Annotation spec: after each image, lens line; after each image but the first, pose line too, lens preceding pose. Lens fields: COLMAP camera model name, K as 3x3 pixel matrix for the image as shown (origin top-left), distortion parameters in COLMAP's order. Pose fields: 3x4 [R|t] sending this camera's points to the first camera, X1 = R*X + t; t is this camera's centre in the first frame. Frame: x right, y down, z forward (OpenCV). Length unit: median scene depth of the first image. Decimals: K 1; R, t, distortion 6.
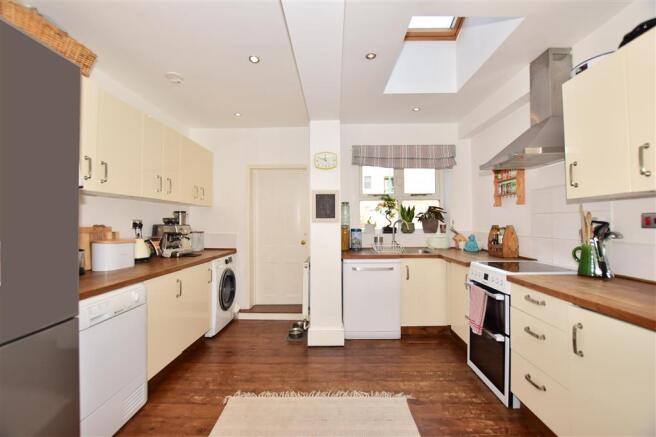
lens RADIAL K [[291.8, 0, 329.2], [0, 291.8, 220.5], [0, 0, 1]] dist [-0.028249, -0.000423]
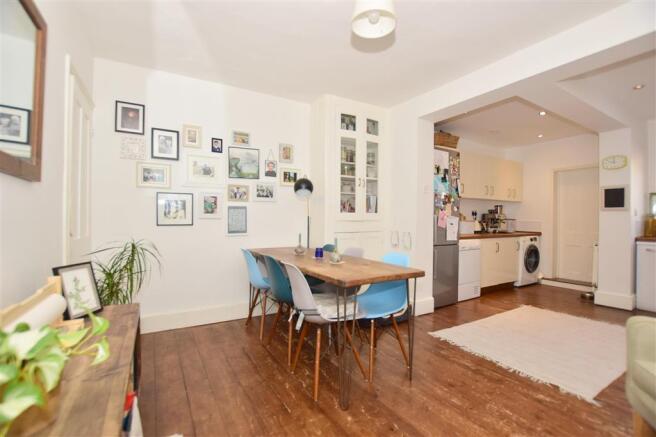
lens RADIAL K [[291.8, 0, 327.5], [0, 291.8, 219.0], [0, 0, 1]] dist [-0.028249, -0.000423]
pose [[0.526664, 0.010721, -0.850006, 0.368399], [-0.001607, 0.999931, 0.011617, 0.028352], [0.850072, -0.004752, 0.526645, -0.690721]]
